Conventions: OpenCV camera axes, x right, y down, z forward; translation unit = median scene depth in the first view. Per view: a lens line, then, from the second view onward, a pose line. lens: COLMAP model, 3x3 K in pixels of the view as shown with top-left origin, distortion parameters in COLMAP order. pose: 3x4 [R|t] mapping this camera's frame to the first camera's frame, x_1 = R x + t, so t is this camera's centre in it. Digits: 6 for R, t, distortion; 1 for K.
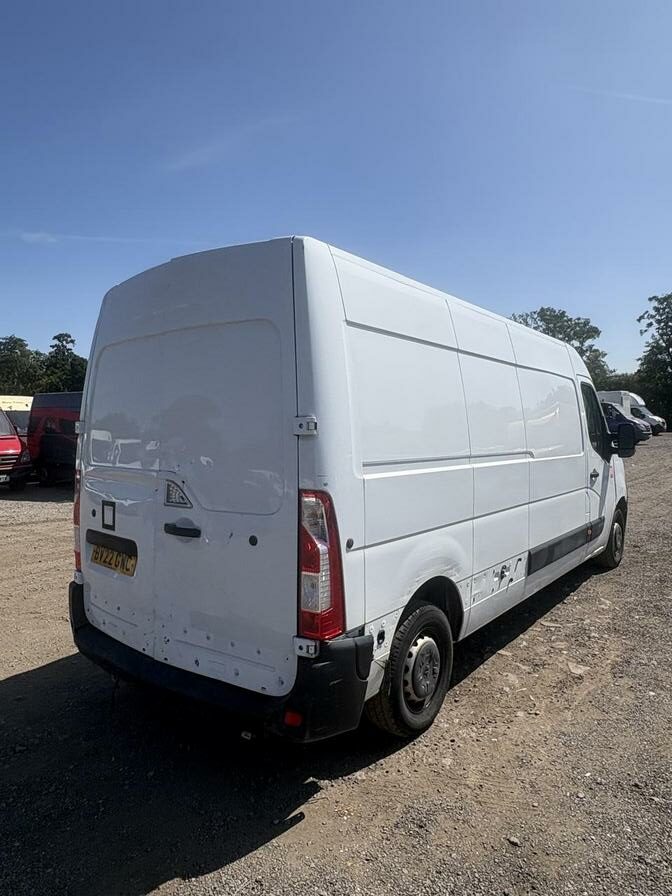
lens RADIAL K [[568.9, 0, 336.0], [0, 568.9, 448.0], [0, 0, 1]] dist [-0.000860, 0.001597]
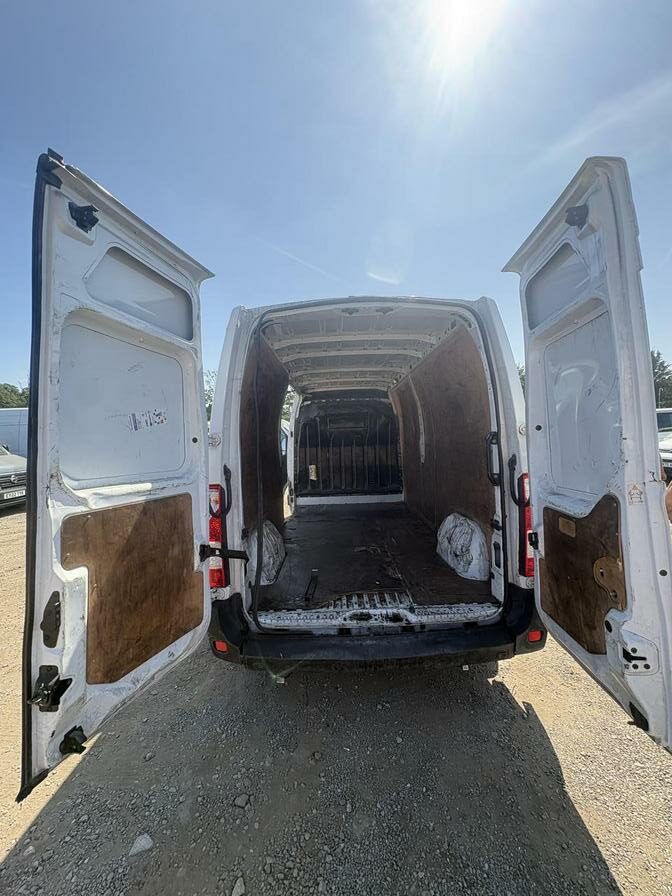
lens RADIAL K [[353.8, 0, 337.0], [0, 353.8, 448.9], [0, 0, 1]] dist [0.000610, -0.000211]
pose [[0.788501, -0.039184, 0.613784, -0.821017], [0.056516, 0.998362, -0.008867, -0.008130], [-0.612431, 0.041680, 0.789425, 0.485722]]
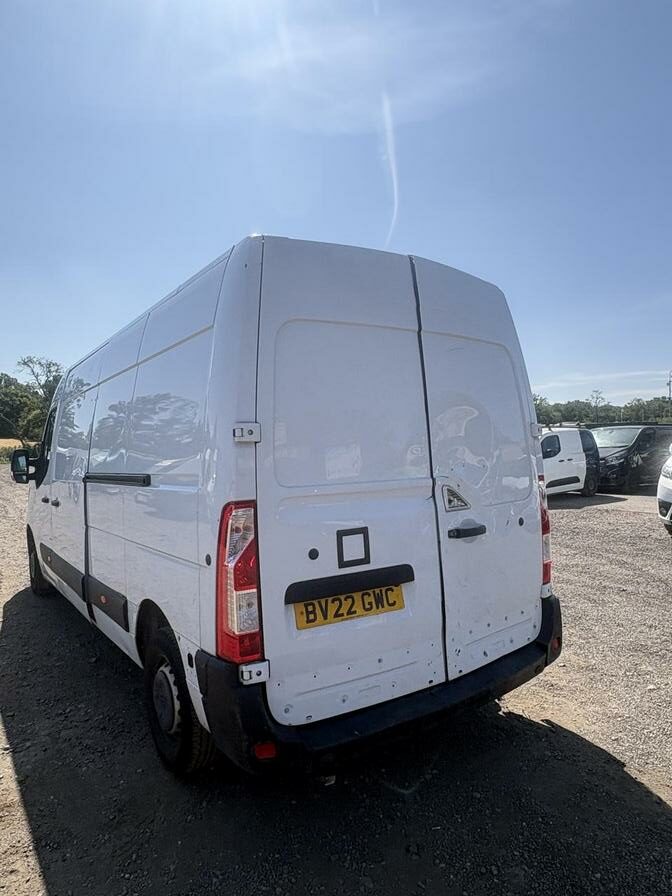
lens RADIAL K [[571.7, 0, 342.7], [0, 571.7, 441.8], [0, 0, 1]] dist [-0.001552, 0.001044]
pose [[0.275459, 0.006056, 0.961294, -1.283801], [0.059925, 0.997927, -0.023458, -0.005282], [-0.959443, 0.064067, 0.274525, 0.899865]]
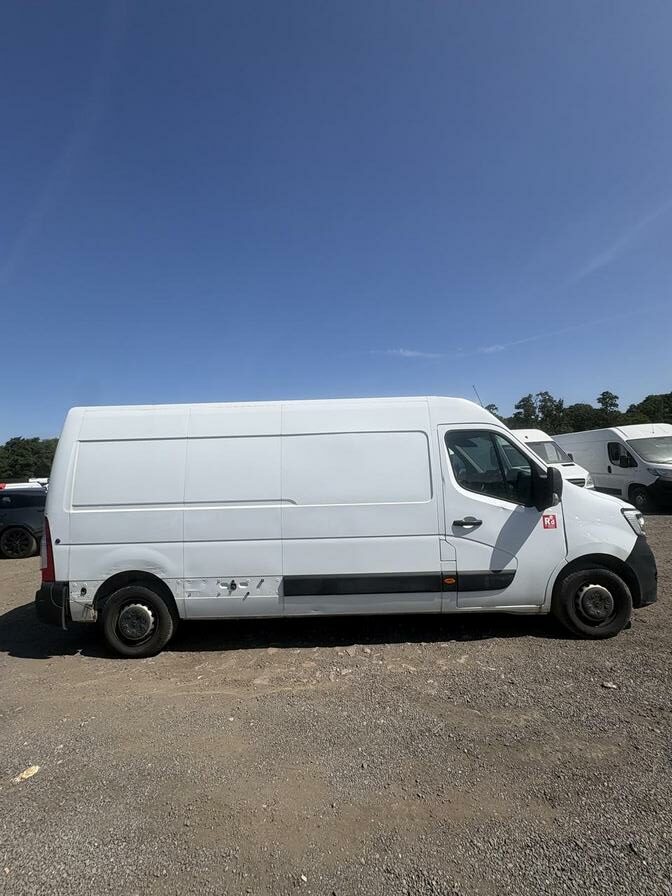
lens RADIAL K [[353.8, 0, 337.0], [0, 353.8, 448.9], [0, 0, 1]] dist [0.000610, -0.000211]
pose [[0.609047, -0.066681, -0.790326, 1.587159], [0.007397, 0.996894, -0.078409, -0.067745], [0.793100, 0.041908, 0.607648, 0.877705]]
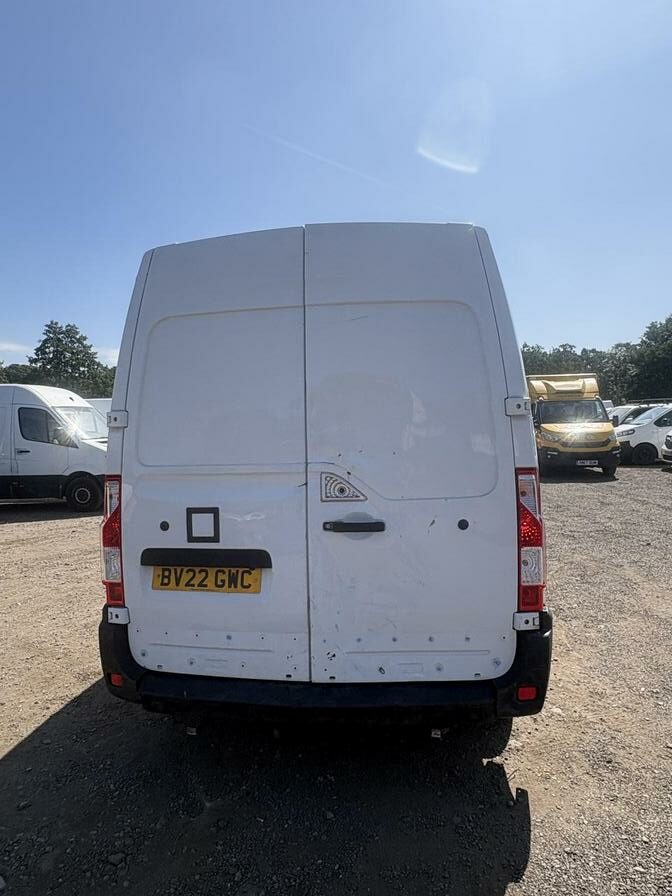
lens RADIAL K [[571.7, 0, 342.7], [0, 571.7, 441.8], [0, 0, 1]] dist [-0.001552, 0.001044]
pose [[0.860243, -0.023232, 0.509354, -0.722365], [0.040250, 0.998938, -0.022415, 0.030367], [-0.508292, 0.039784, 0.860265, 0.224189]]
